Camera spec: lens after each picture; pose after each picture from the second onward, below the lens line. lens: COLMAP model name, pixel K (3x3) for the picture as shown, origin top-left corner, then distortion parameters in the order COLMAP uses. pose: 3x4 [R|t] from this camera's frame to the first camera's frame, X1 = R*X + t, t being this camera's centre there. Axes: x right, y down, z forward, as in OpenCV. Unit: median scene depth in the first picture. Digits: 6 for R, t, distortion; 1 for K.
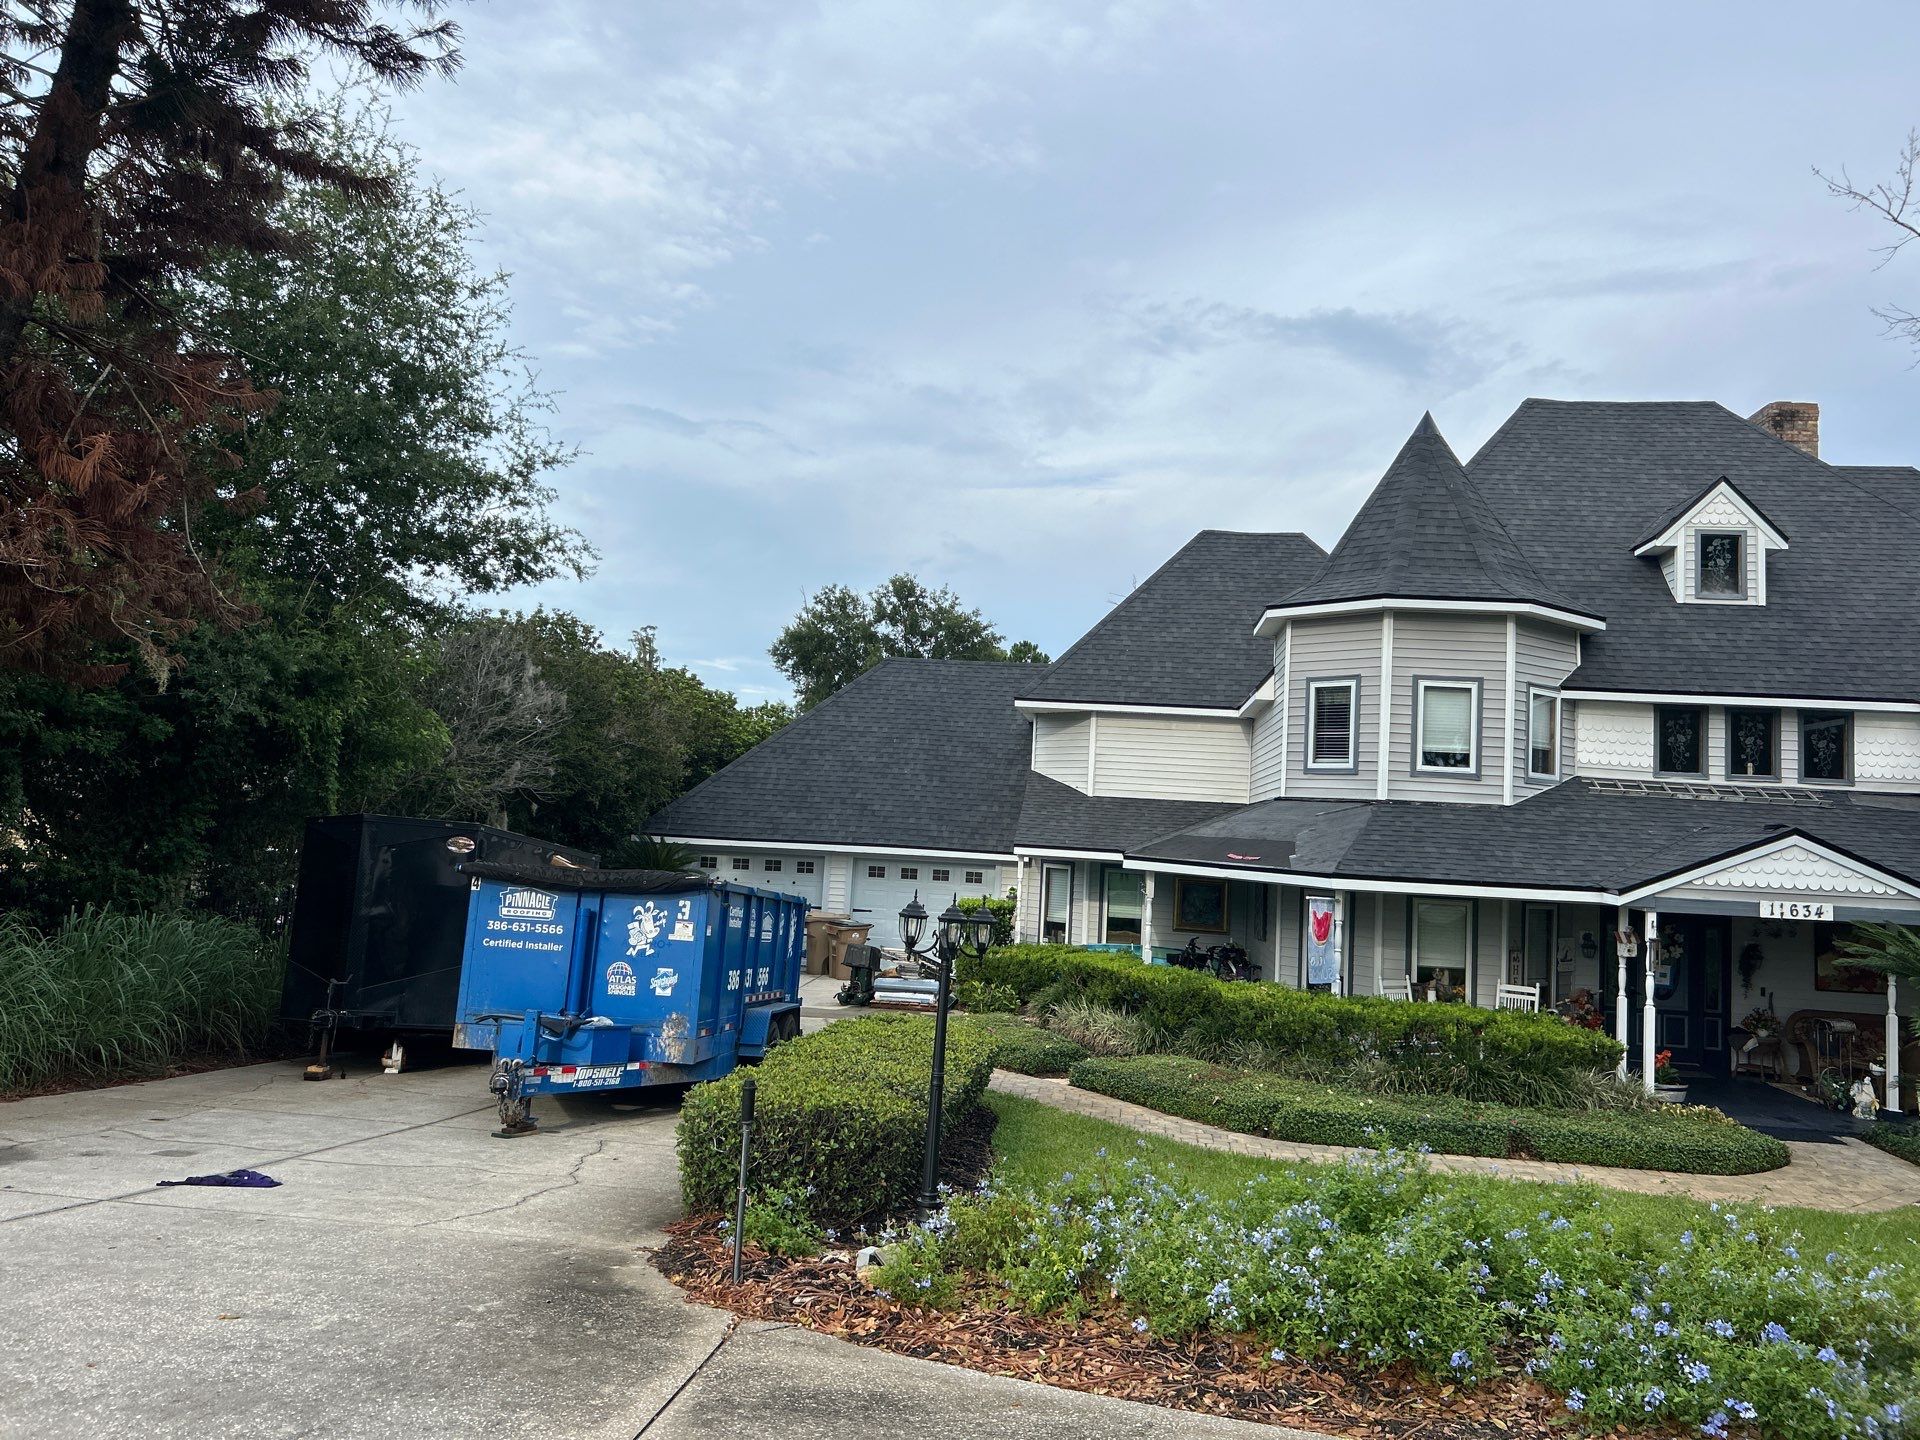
lens RADIAL K [[1451.5, 0, 960.3], [0, 1451.5, 698.6], [0, 0, 1]] dist [0.049589, -0.066213]
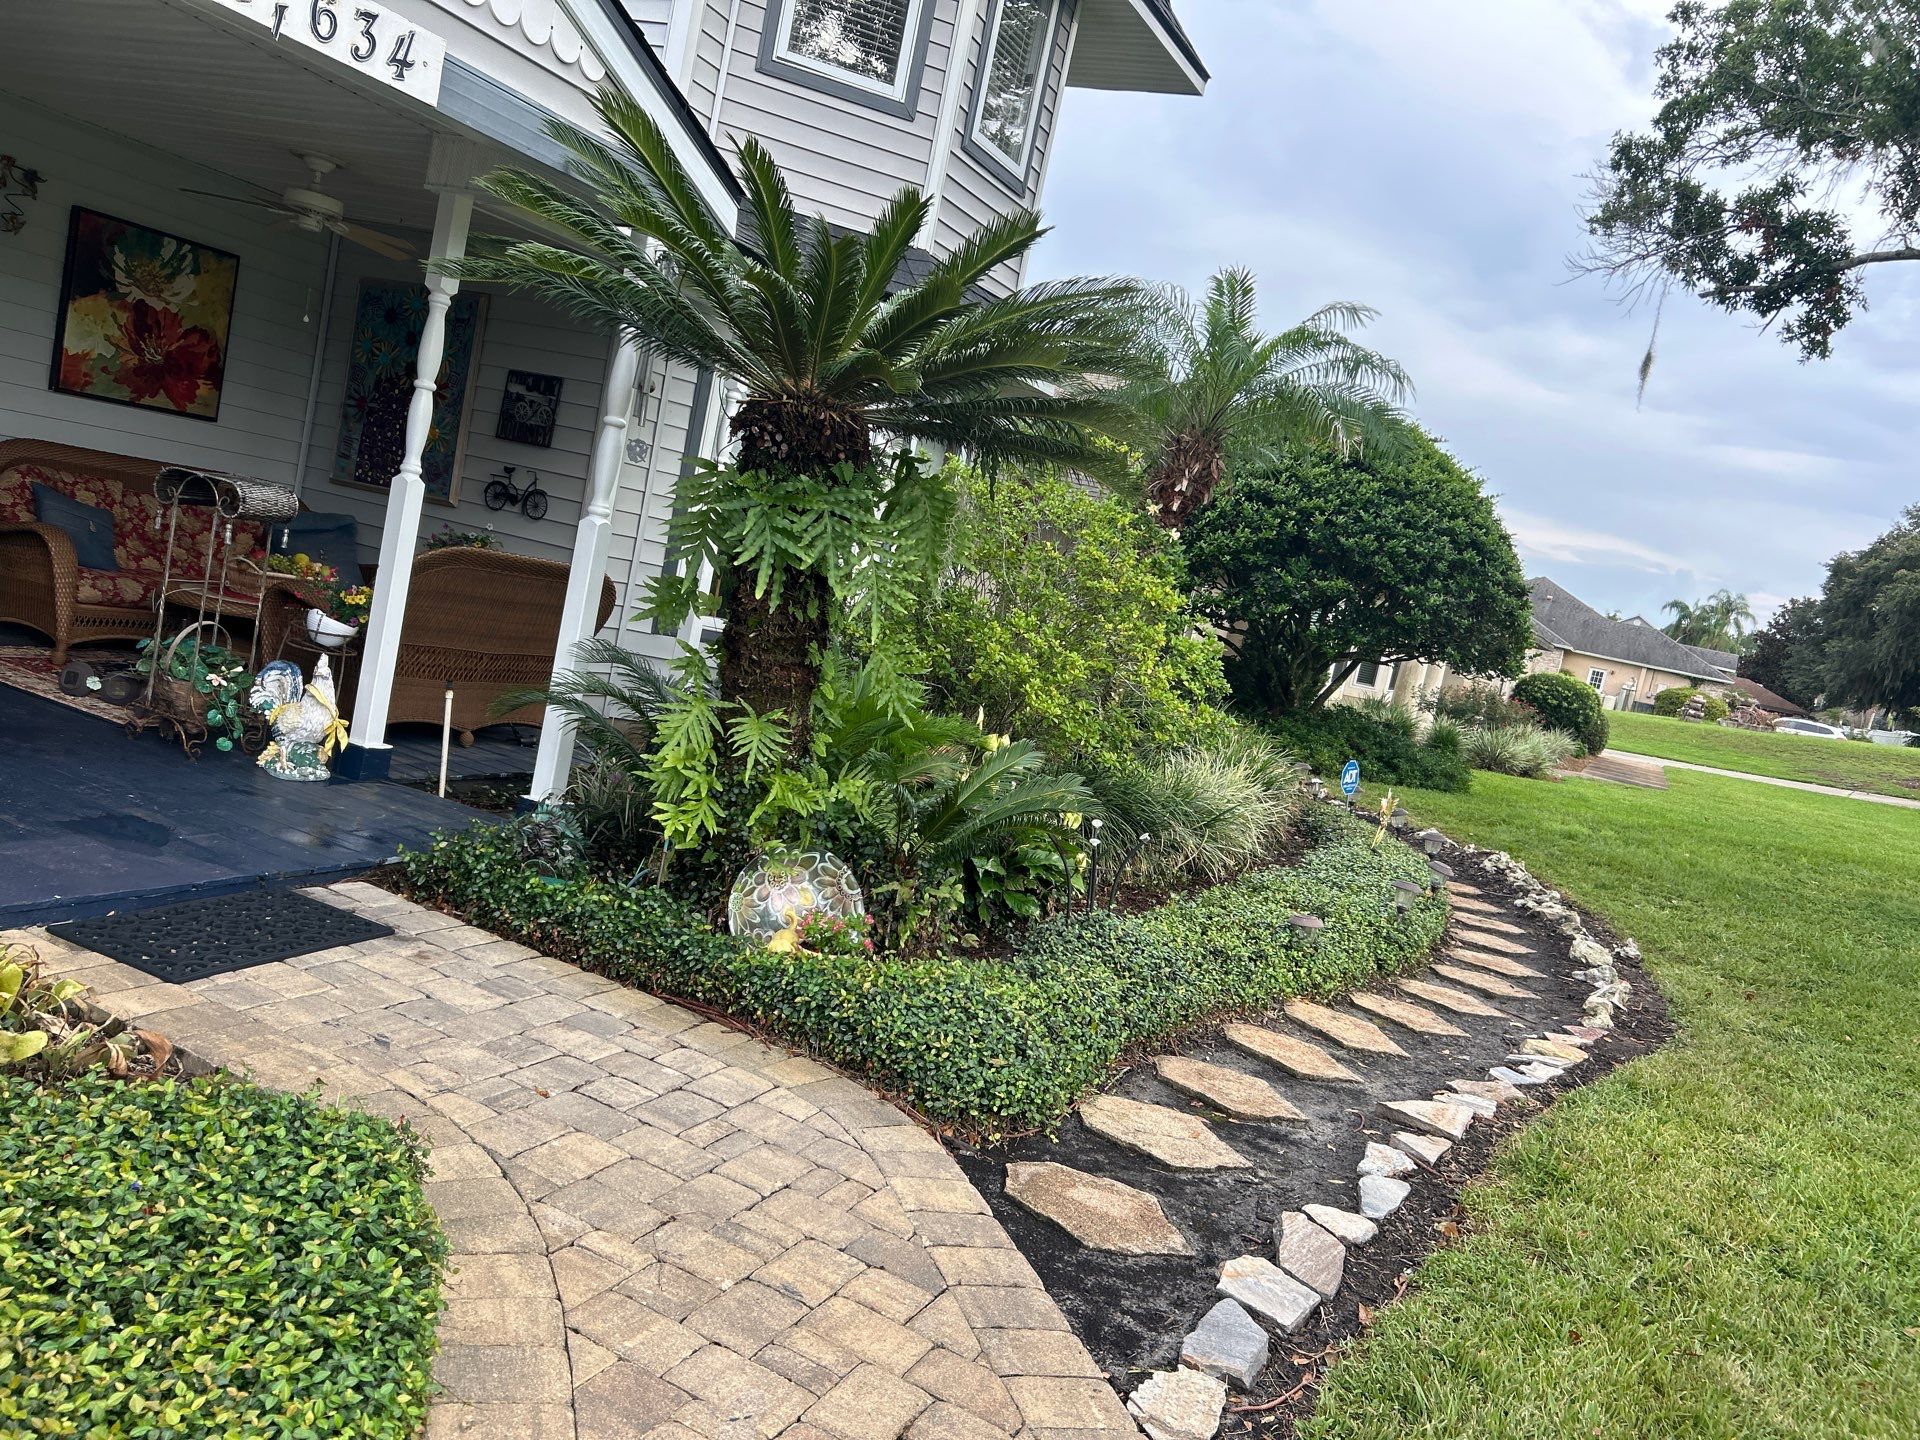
lens RADIAL K [[1451.5, 0, 999.0], [0, 1451.5, 710.1], [0, 0, 1]] dist [0.049589, -0.066213]
pose [[0.310132, -0.079958, 0.947325, 0.305867], [-0.272052, 0.947322, 0.169021, 0.149325], [-0.910937, -0.310140, 0.272042, 0.661588]]
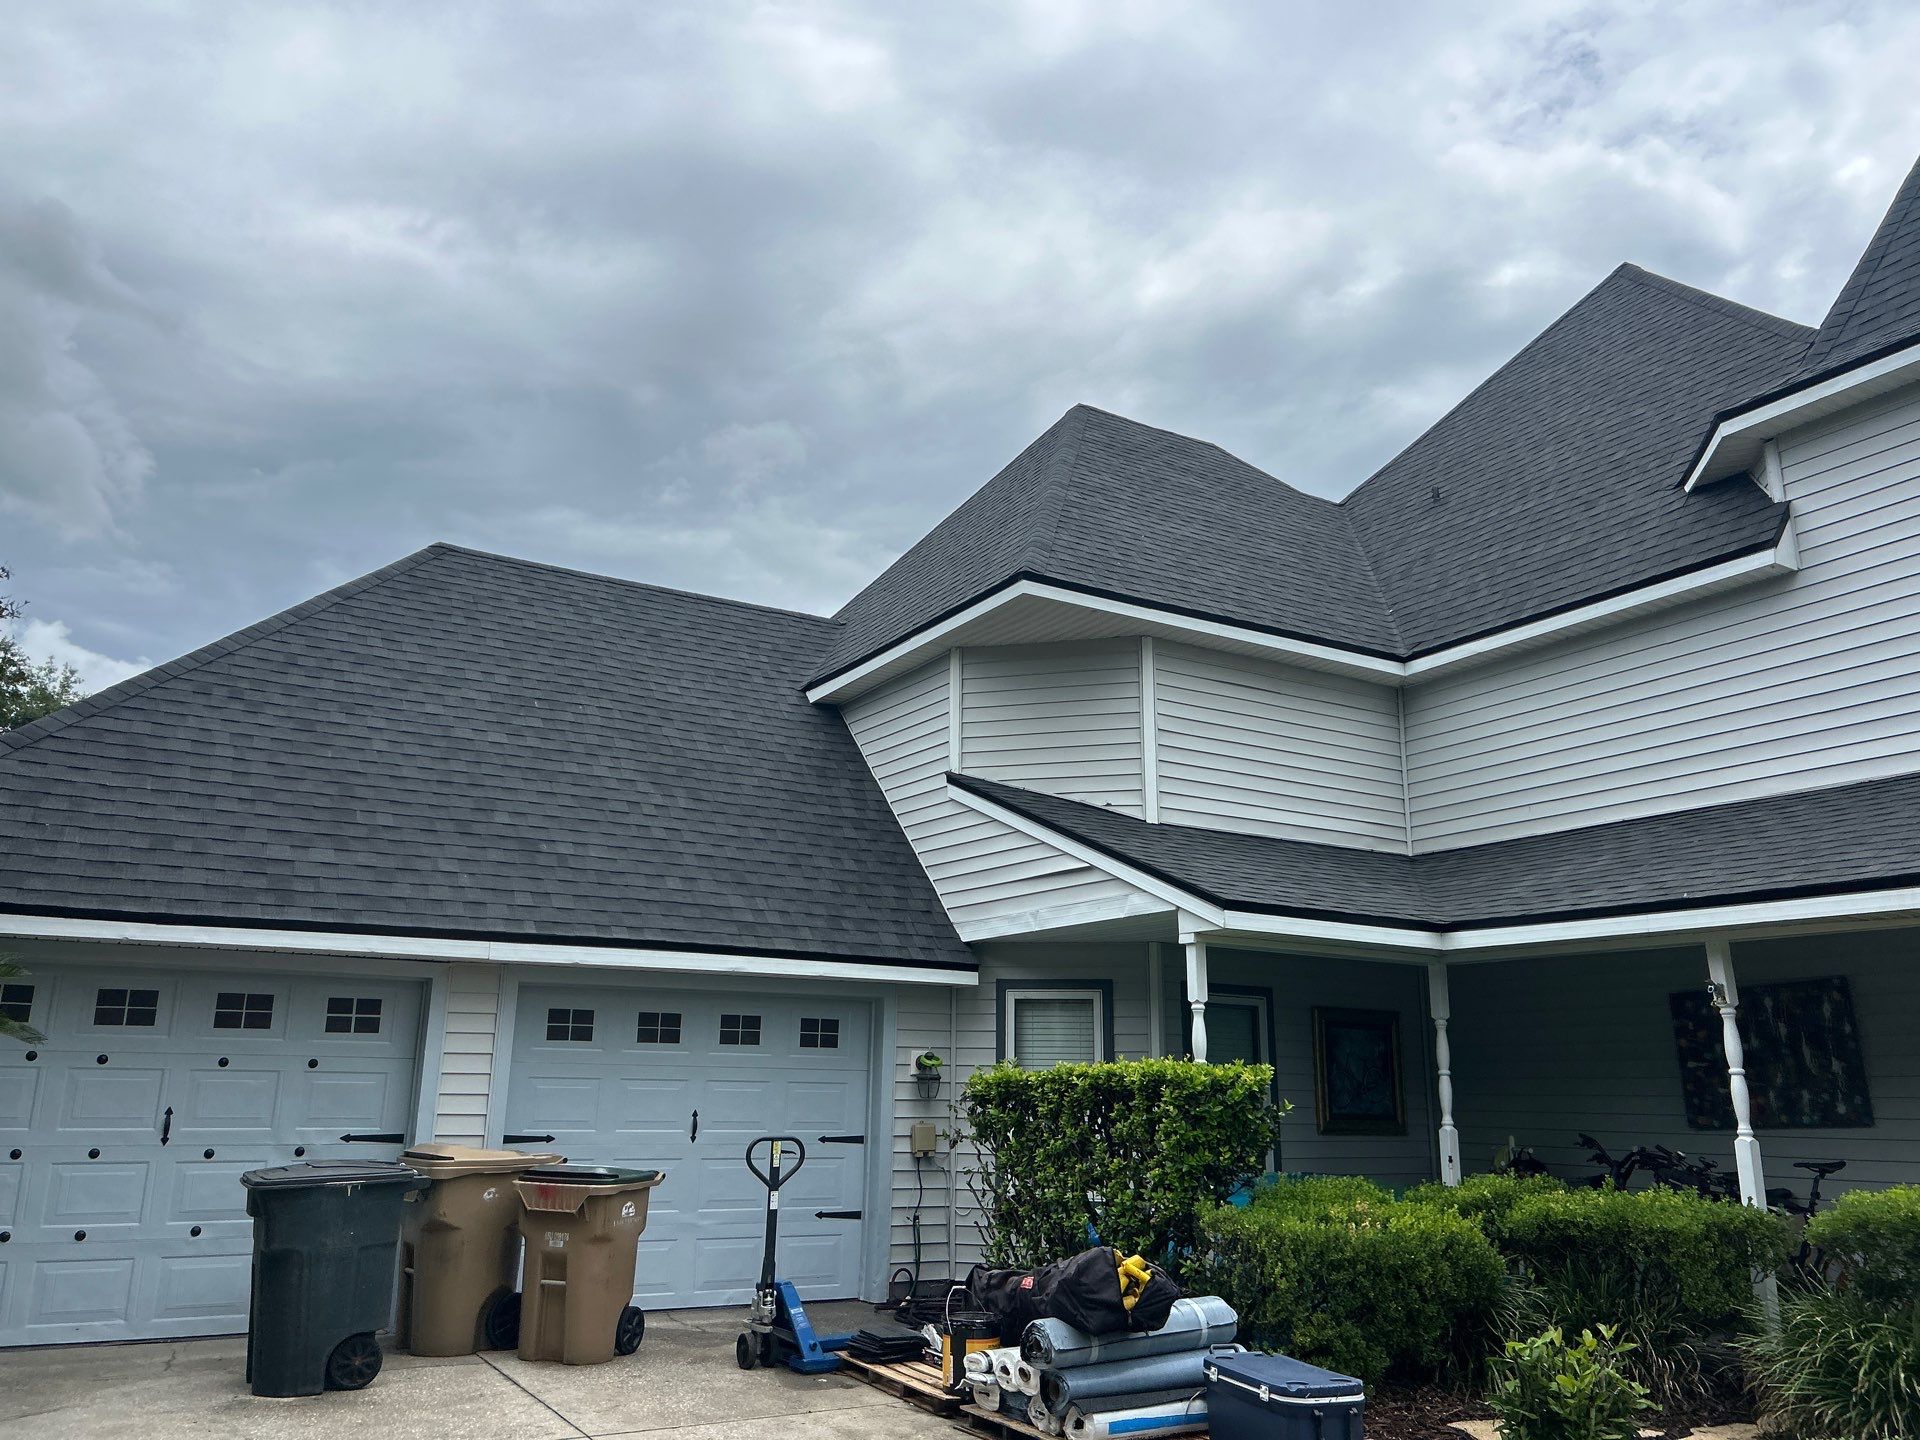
lens RADIAL K [[1451.5, 0, 964.6], [0, 1451.5, 722.9], [0, 0, 1]] dist [0.049589, -0.066213]
pose [[0.793591, 0.109965, 0.598432, -0.287557], [-0.025883, 0.988744, -0.147363, 0.135740], [-0.607901, 0.101456, 0.787504, 0.914522]]
